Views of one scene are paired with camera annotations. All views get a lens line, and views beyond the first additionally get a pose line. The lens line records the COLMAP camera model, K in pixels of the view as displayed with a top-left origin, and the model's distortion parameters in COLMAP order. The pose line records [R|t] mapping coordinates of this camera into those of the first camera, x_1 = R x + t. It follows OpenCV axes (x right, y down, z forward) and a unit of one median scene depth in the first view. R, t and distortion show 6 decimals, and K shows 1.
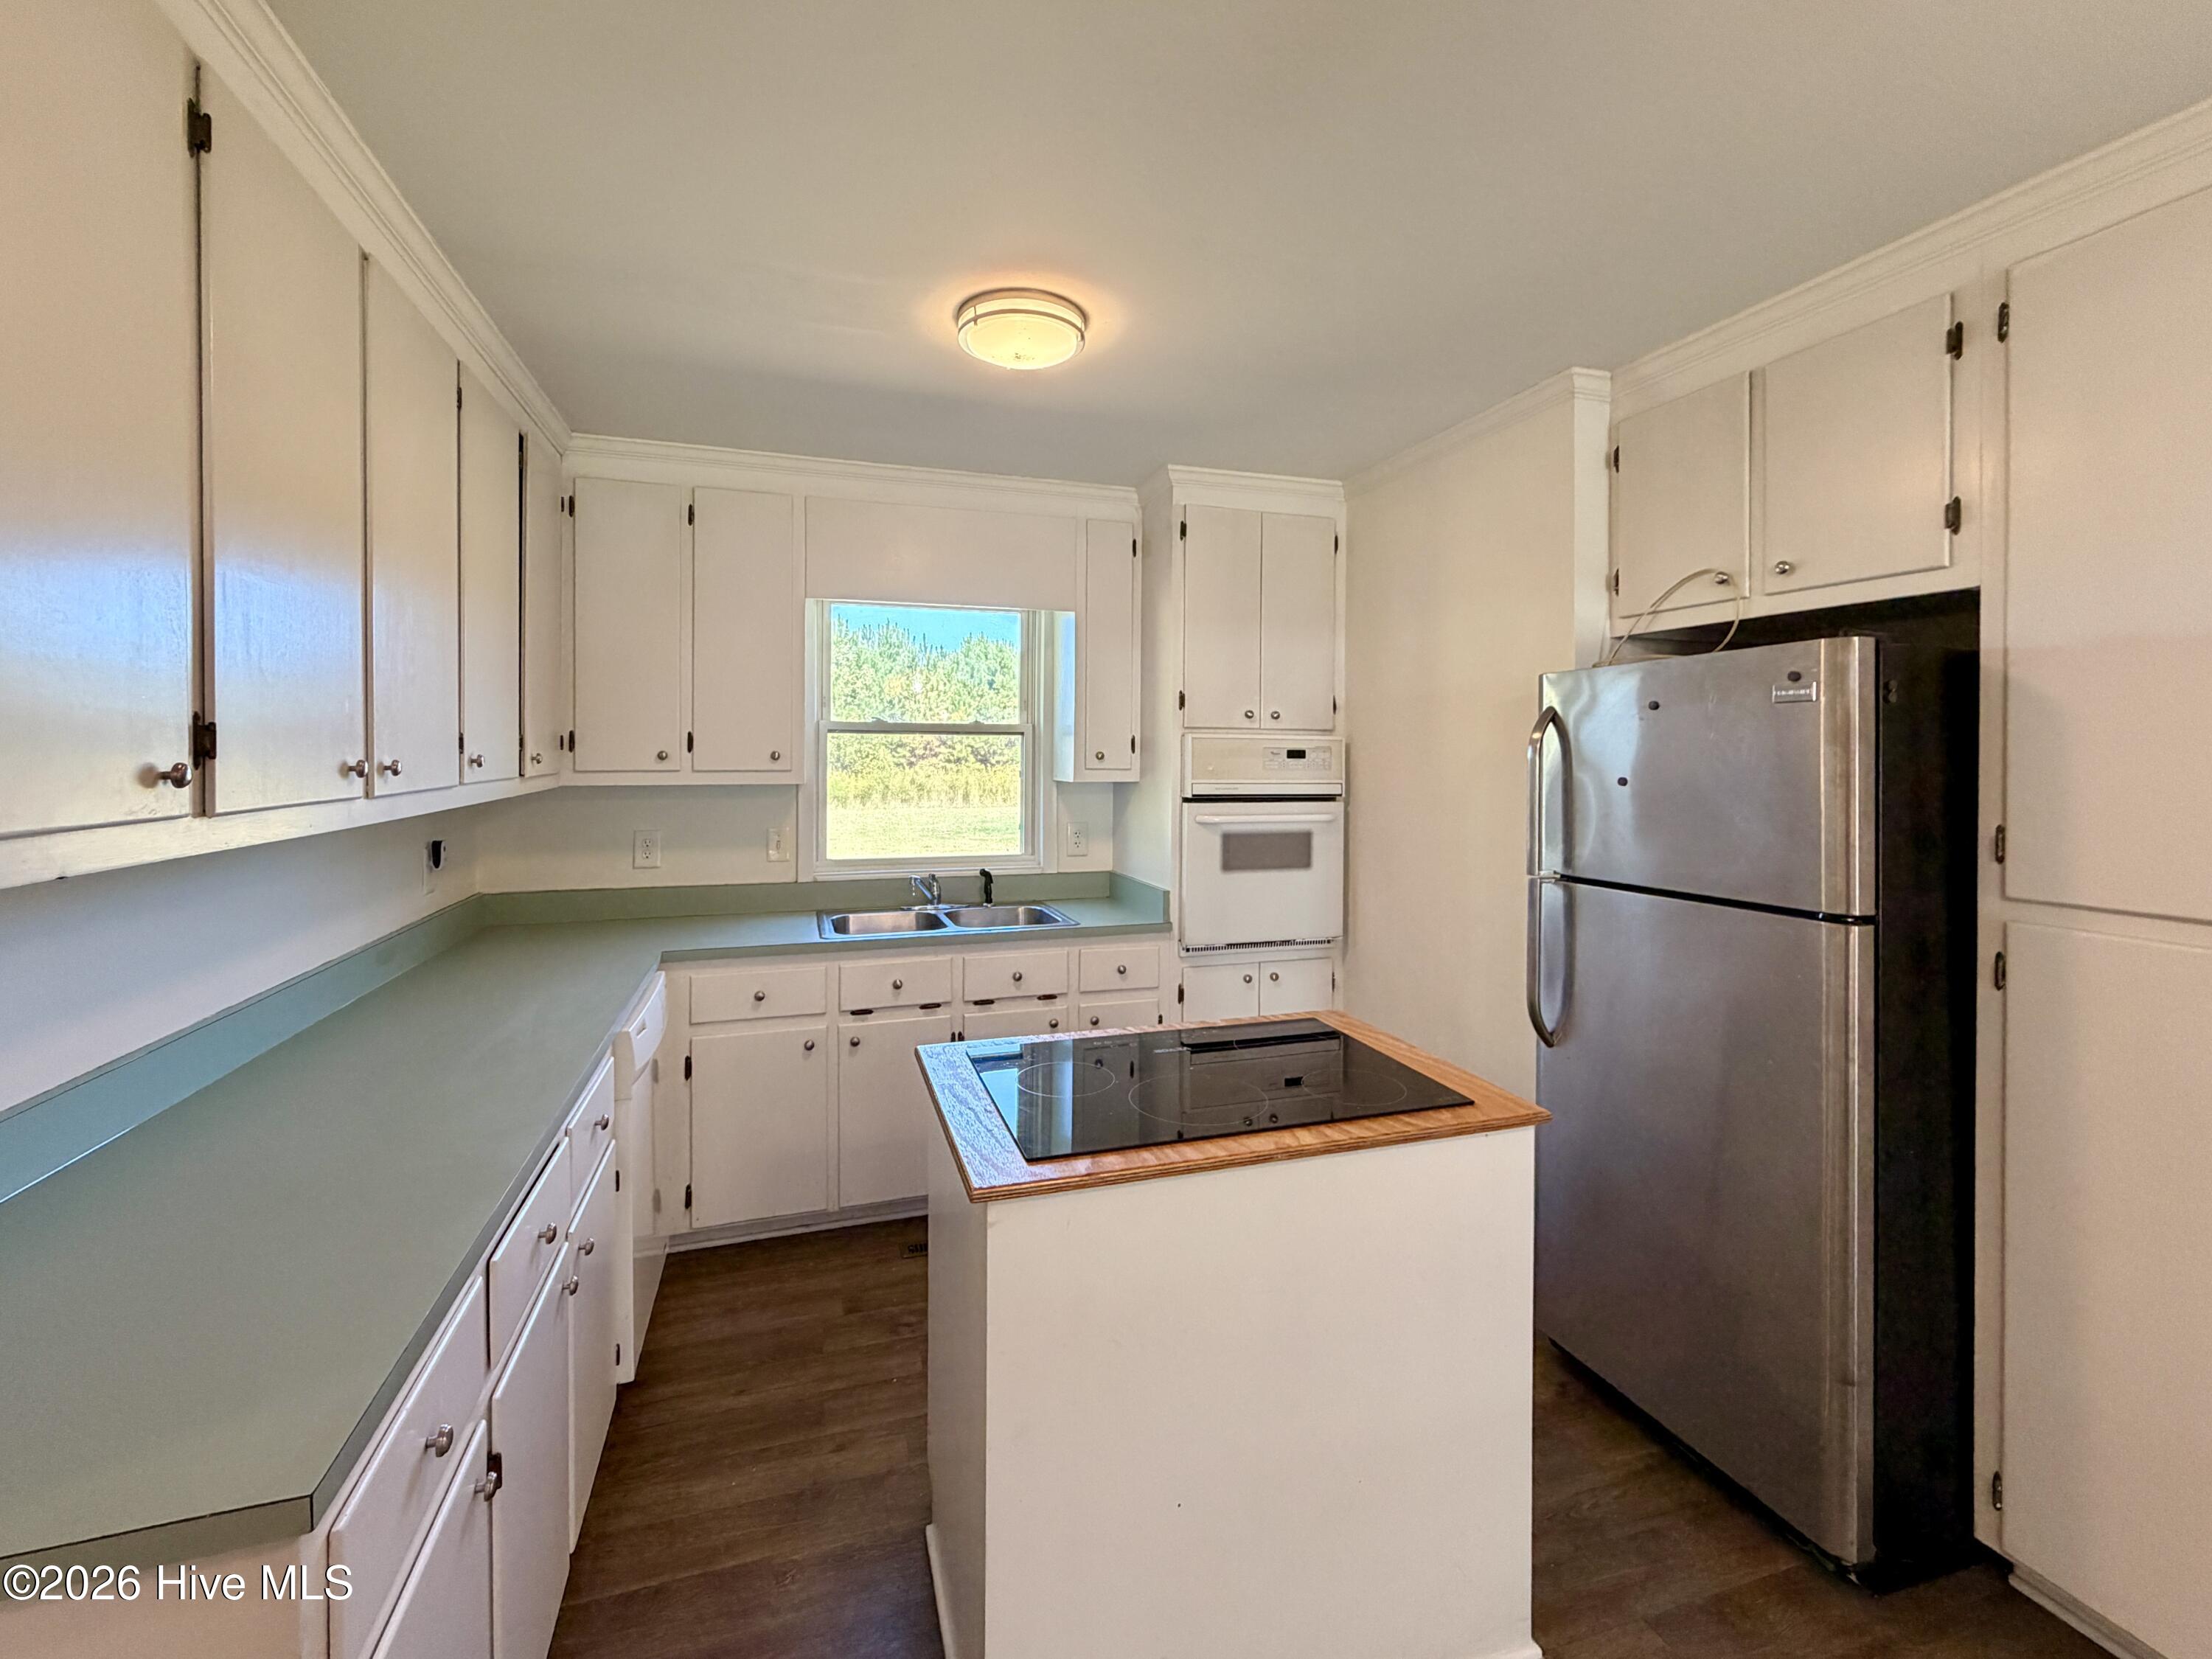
lens RADIAL K [[949.9, 0, 1108.4], [0, 949.9, 754.1], [0, 0, 1]] dist [0.001033, 0.000280]
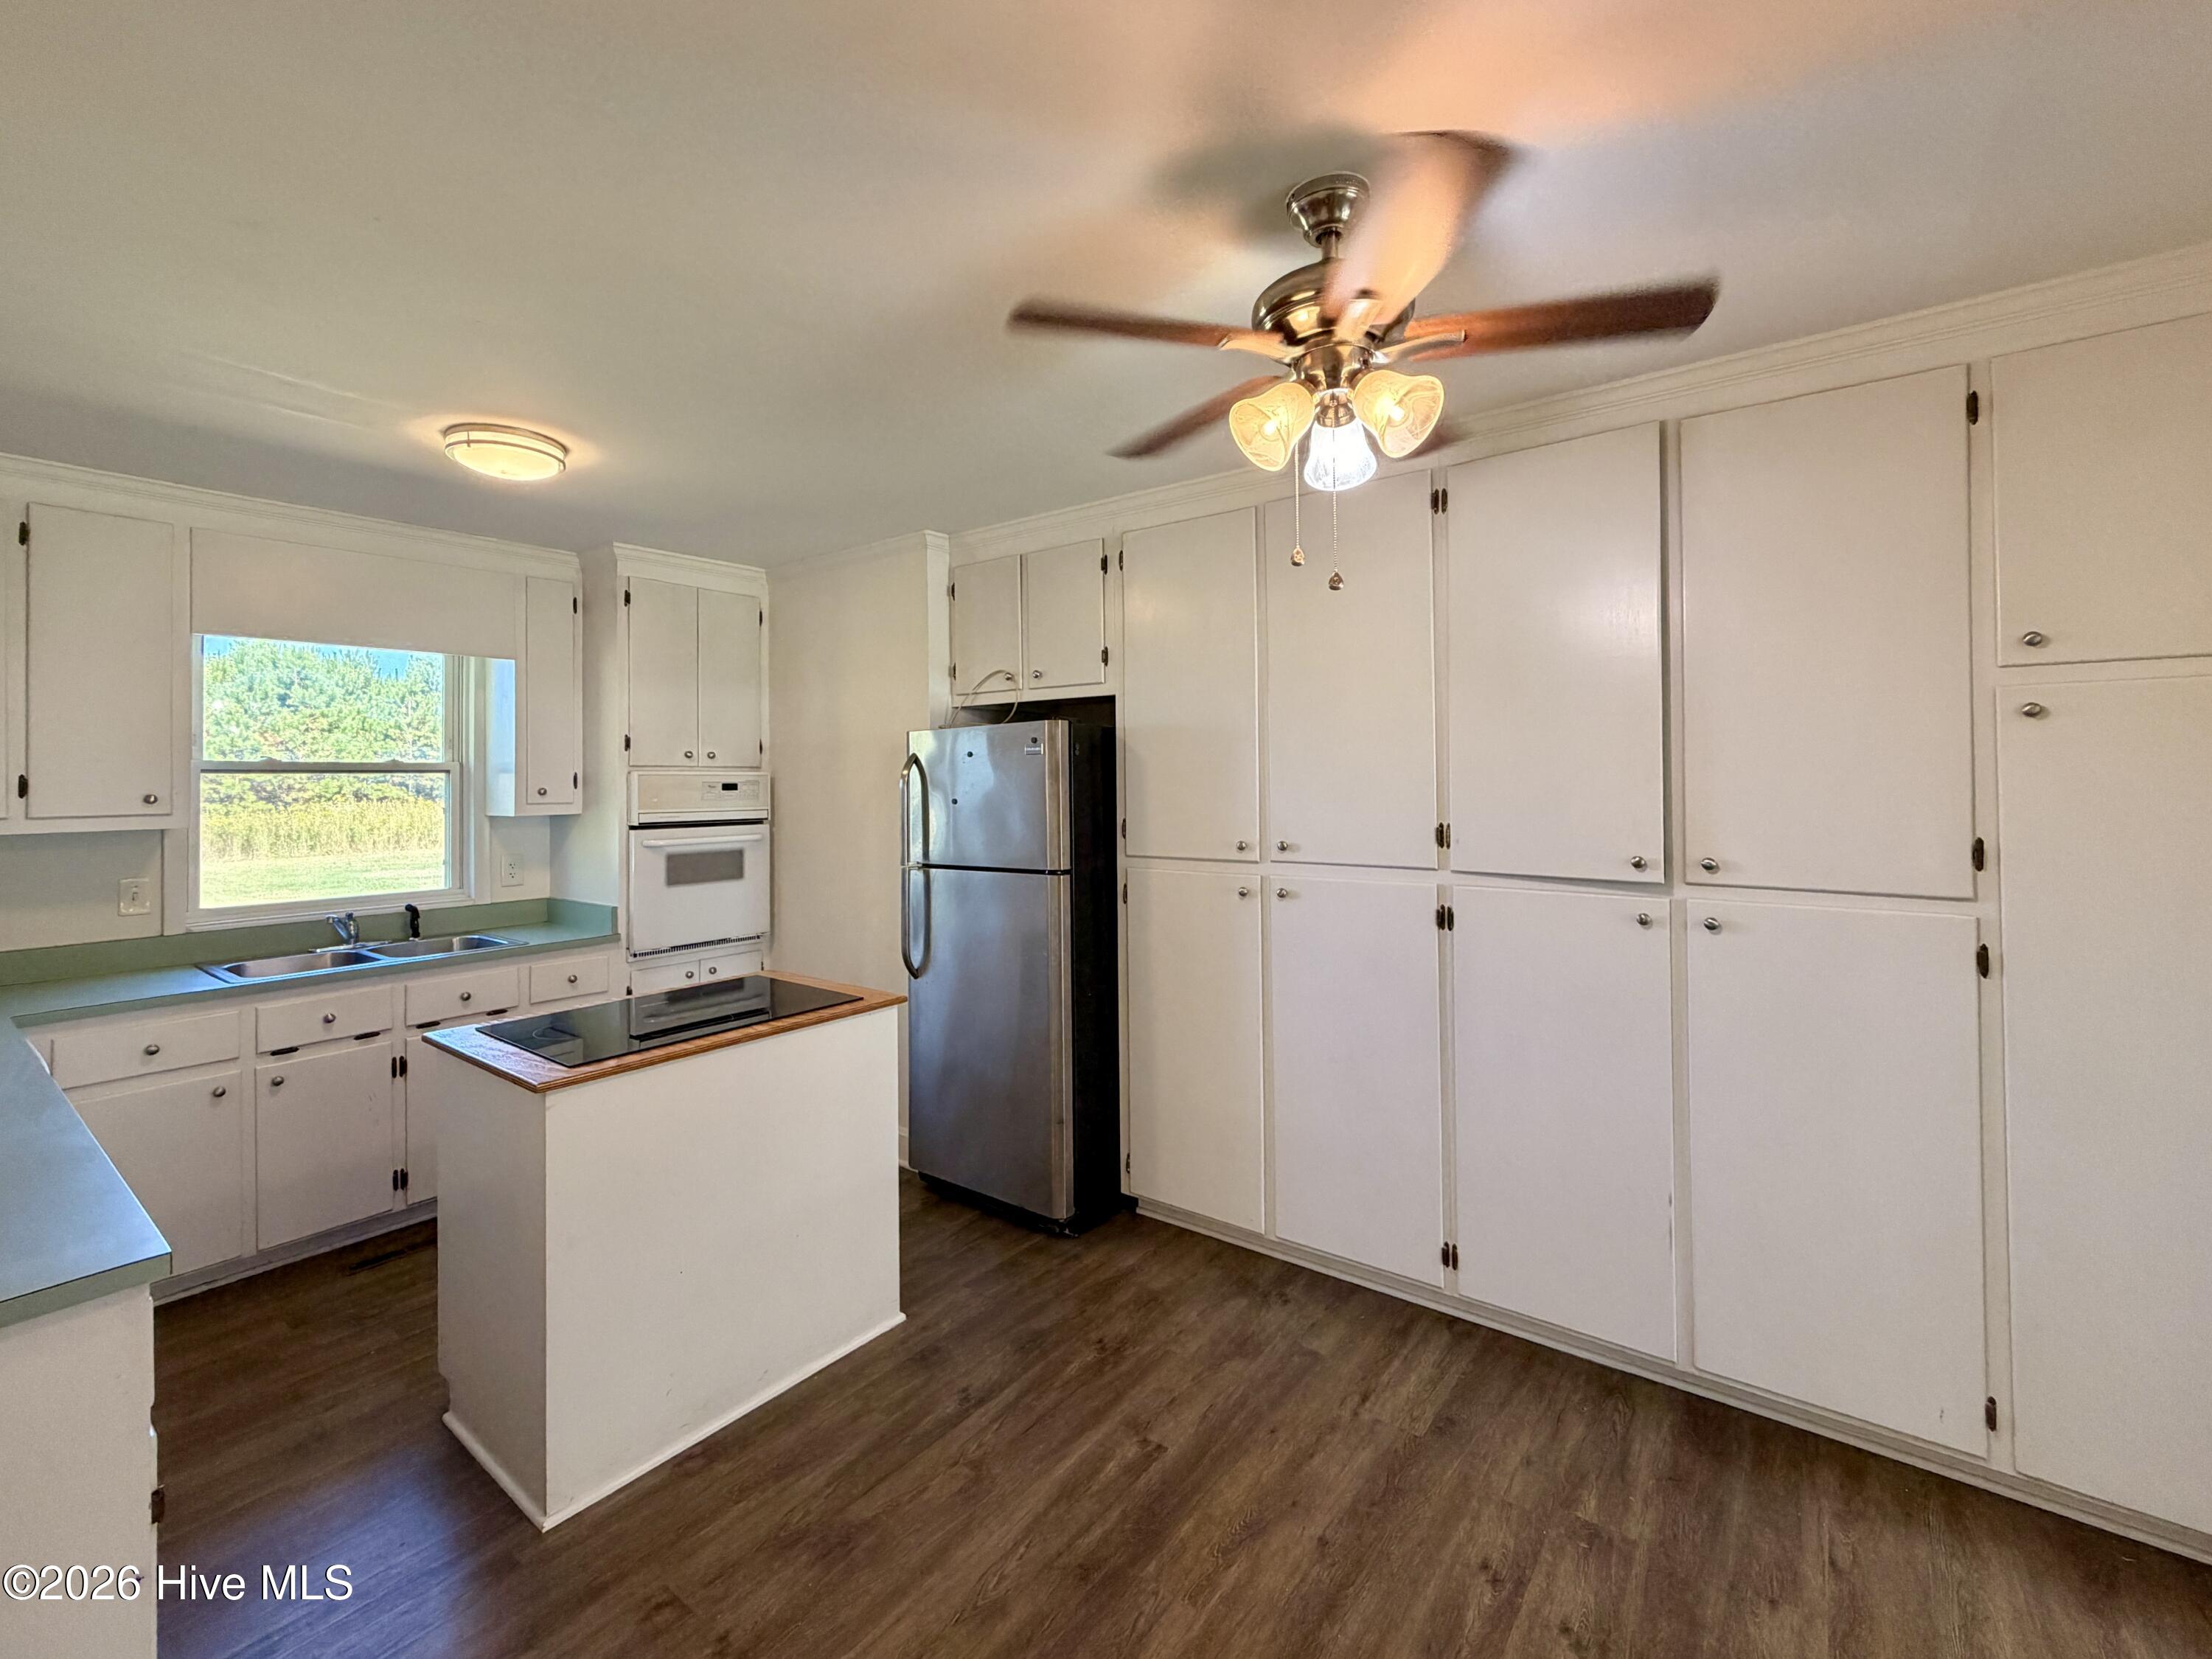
lens RADIAL K [[943.2, 0, 1102.1], [0, 943.2, 765.0], [0, 0, 1]] dist [-0.000996, -0.000746]
pose [[0.826655, -0.005919, 0.562678, -0.098663], [0.015710, 0.999798, -0.012562, -0.005822], [-0.562490, 0.019224, 0.826581, -0.306607]]
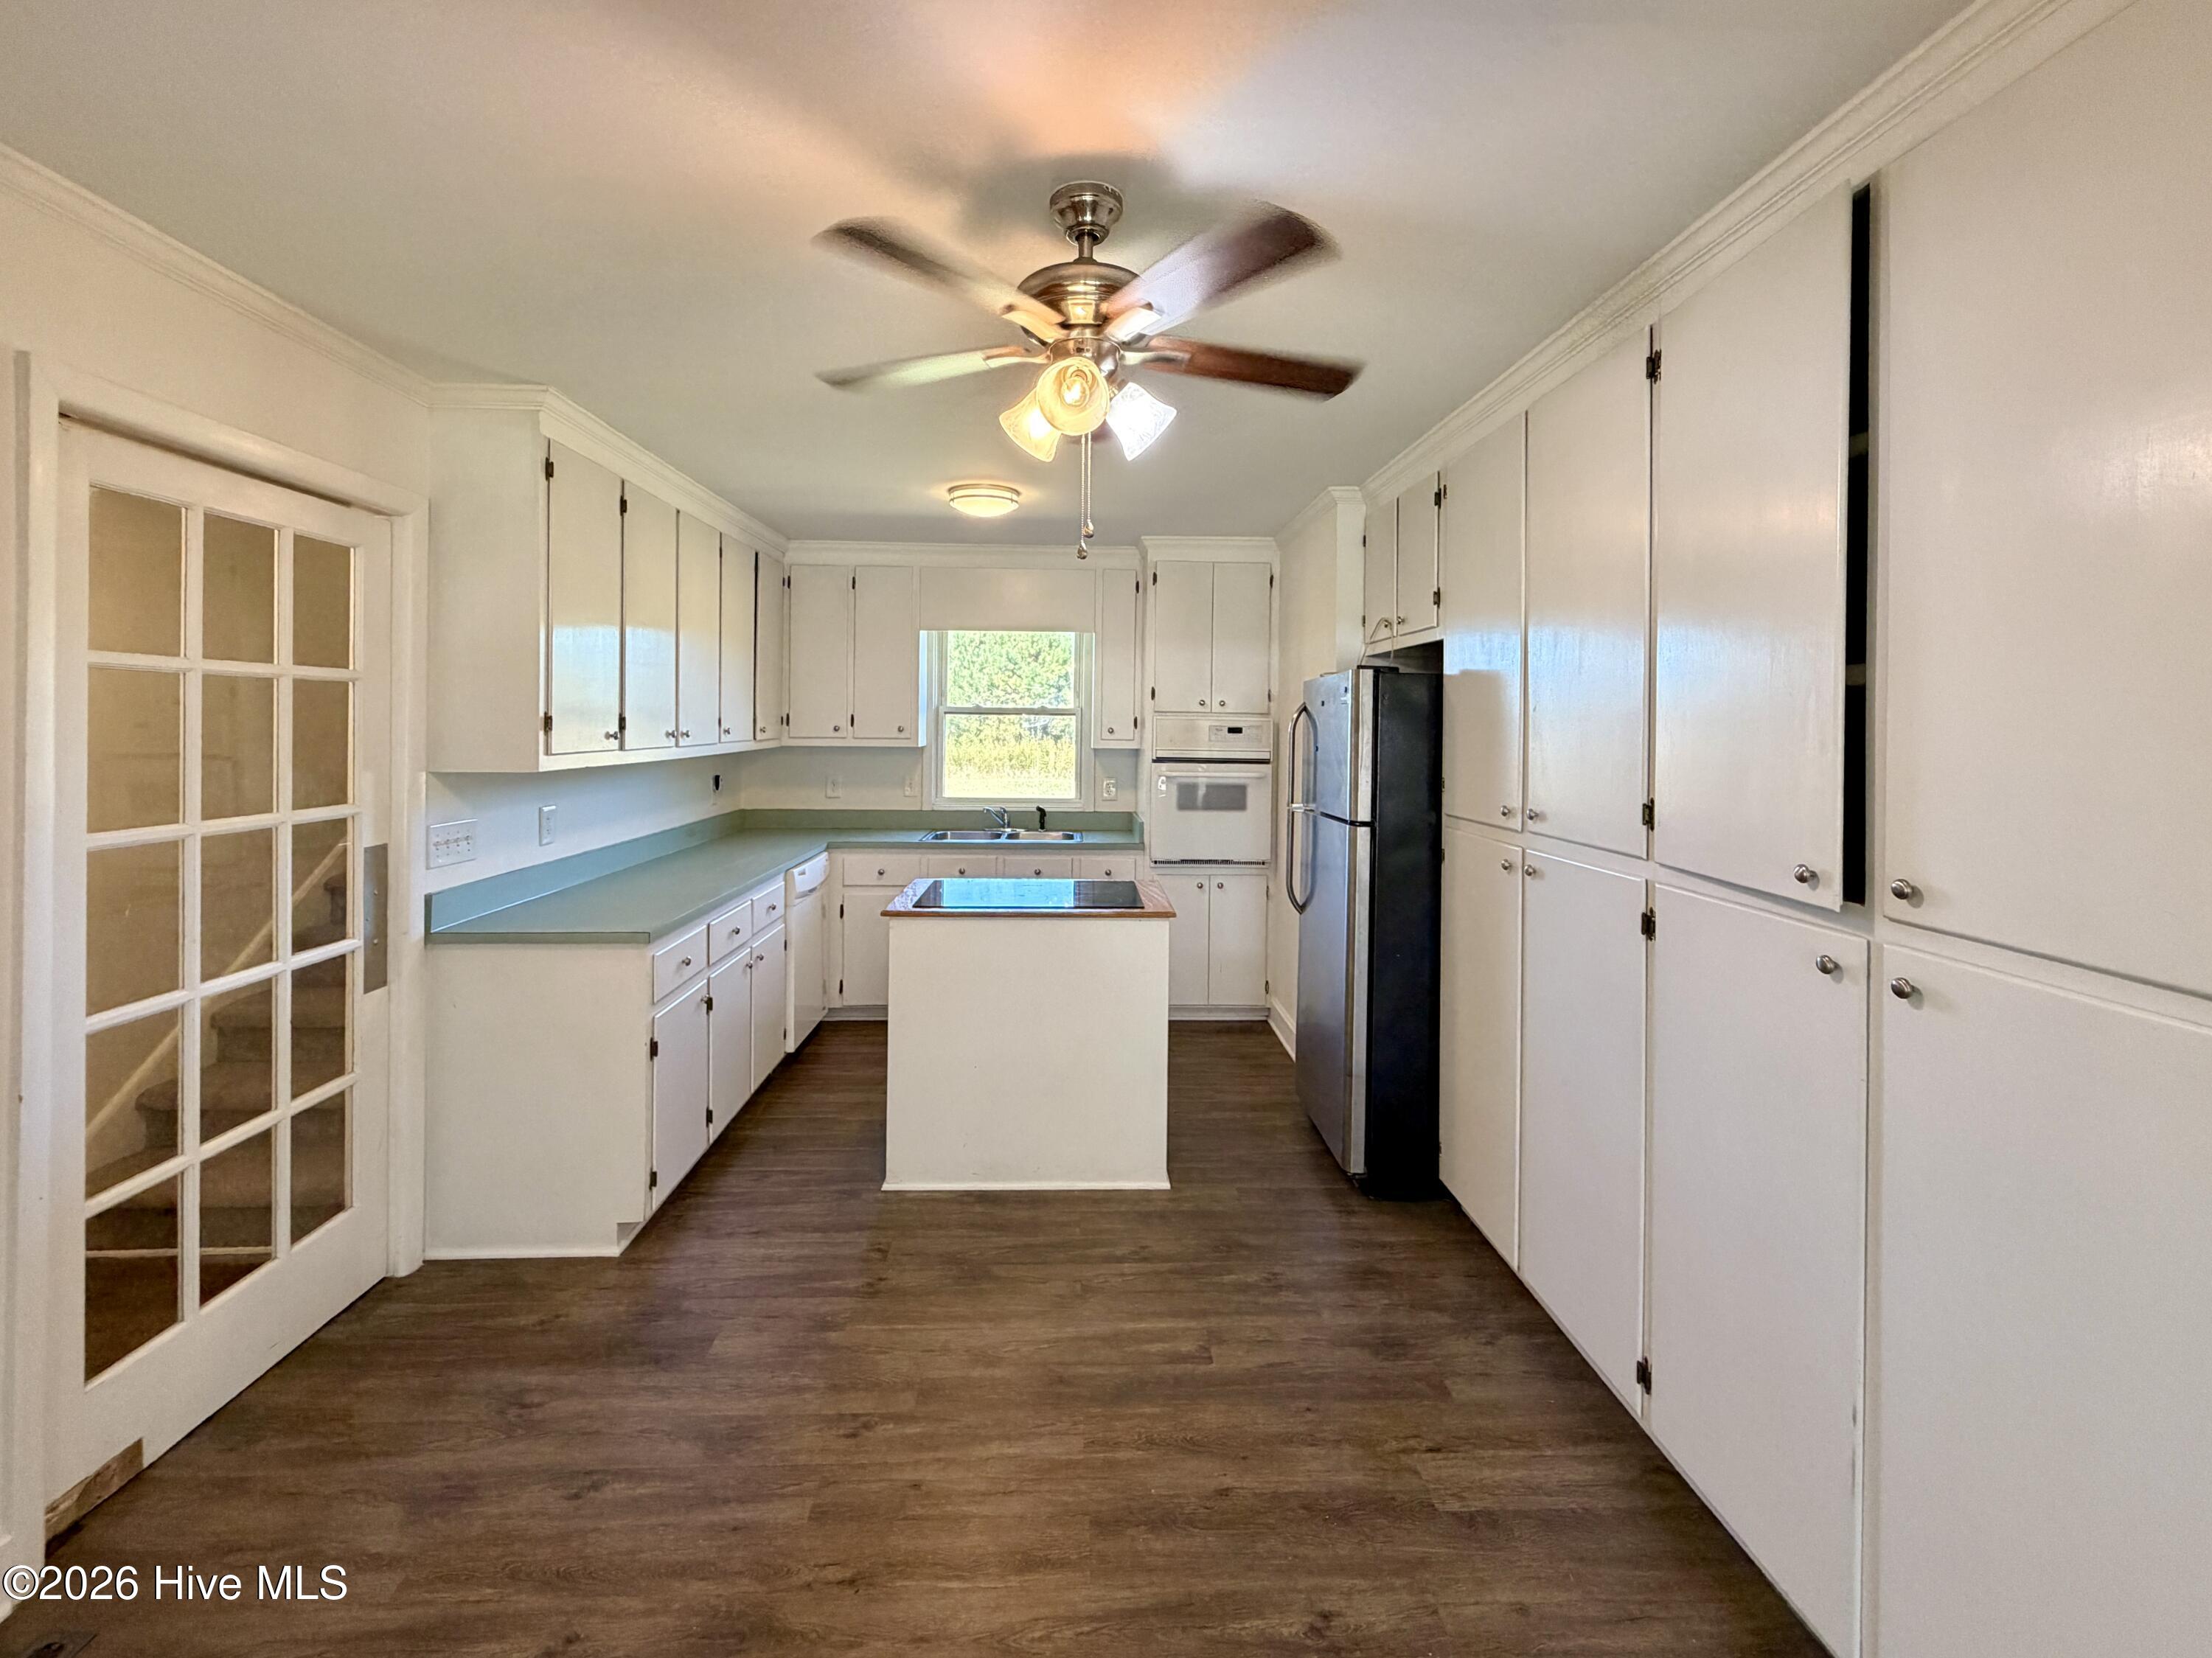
lens RADIAL K [[973.5, 0, 1099.0], [0, 973.5, 715.7], [0, 0, 1]] dist [-0.001895, 0.001419]
pose [[0.960177, 0.002900, -0.279377, 0.444505], [-0.006206, 0.999921, -0.010950, -0.005035], [0.279323, 0.012248, 0.960119, -0.504430]]
